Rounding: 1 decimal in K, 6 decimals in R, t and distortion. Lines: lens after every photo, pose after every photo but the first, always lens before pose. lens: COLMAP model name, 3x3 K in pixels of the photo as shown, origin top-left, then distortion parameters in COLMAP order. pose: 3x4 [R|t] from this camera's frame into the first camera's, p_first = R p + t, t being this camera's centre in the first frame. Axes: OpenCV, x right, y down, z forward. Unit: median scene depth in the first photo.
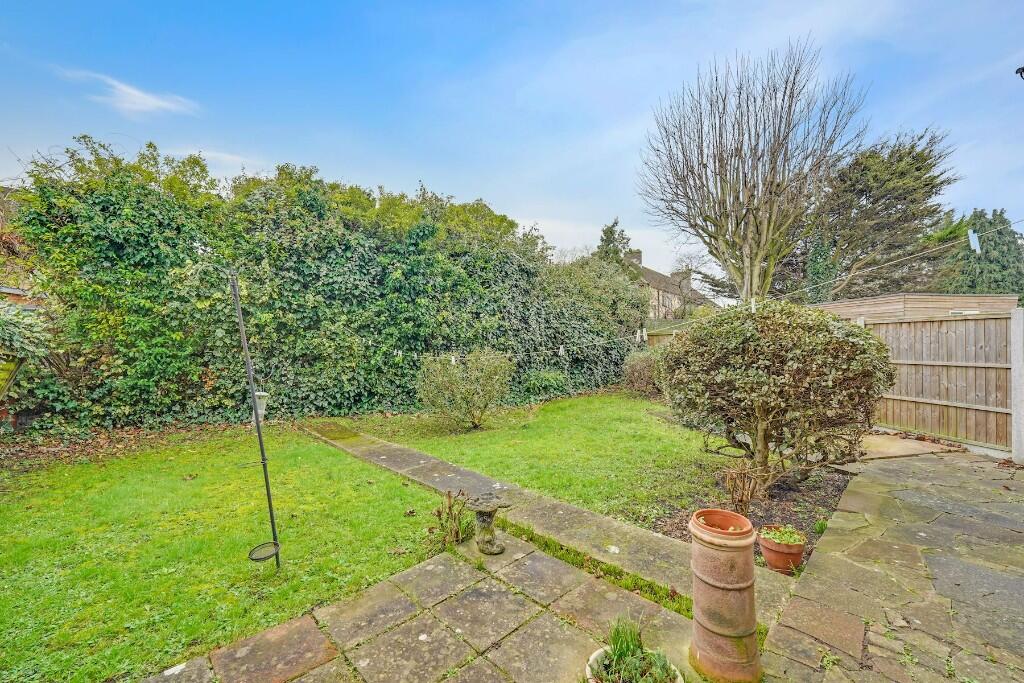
lens RADIAL K [[421.2, 0, 516.5], [0, 421.2, 346.1], [0, 0, 1]] dist [-0.000709, -0.000091]
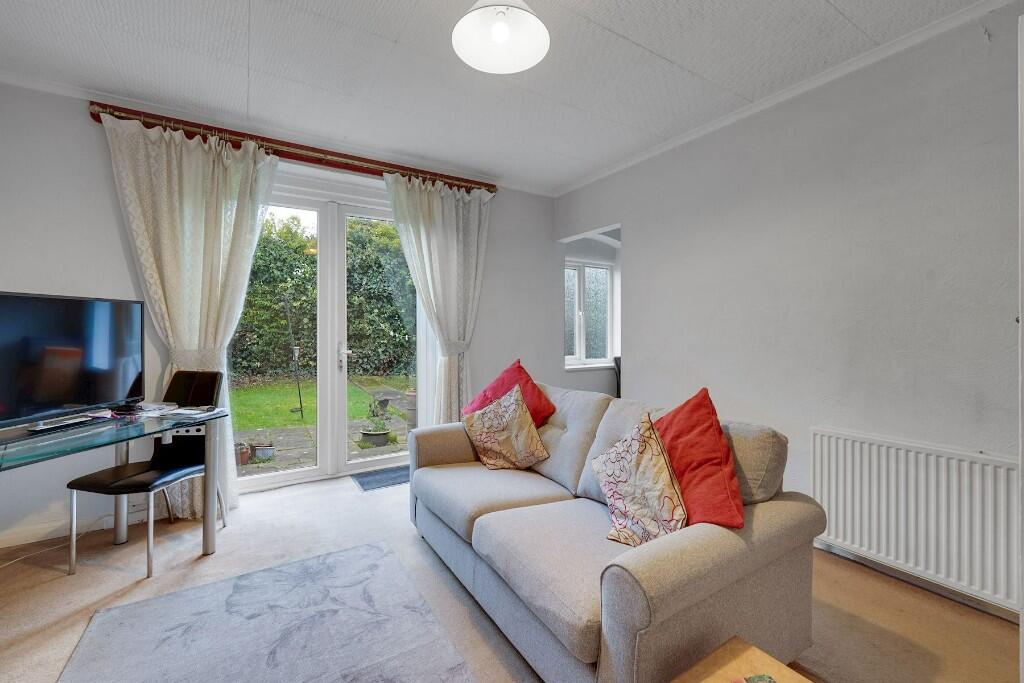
lens RADIAL K [[421.2, 0, 507.1], [0, 421.2, 333.2], [0, 0, 1]] dist [-0.000709, -0.000091]
pose [[0.972146, 0.013068, -0.234014, 0.457520], [-0.012581, 0.999914, 0.003572, 0.003697], [0.234040, -0.000529, 0.972227, -0.432443]]
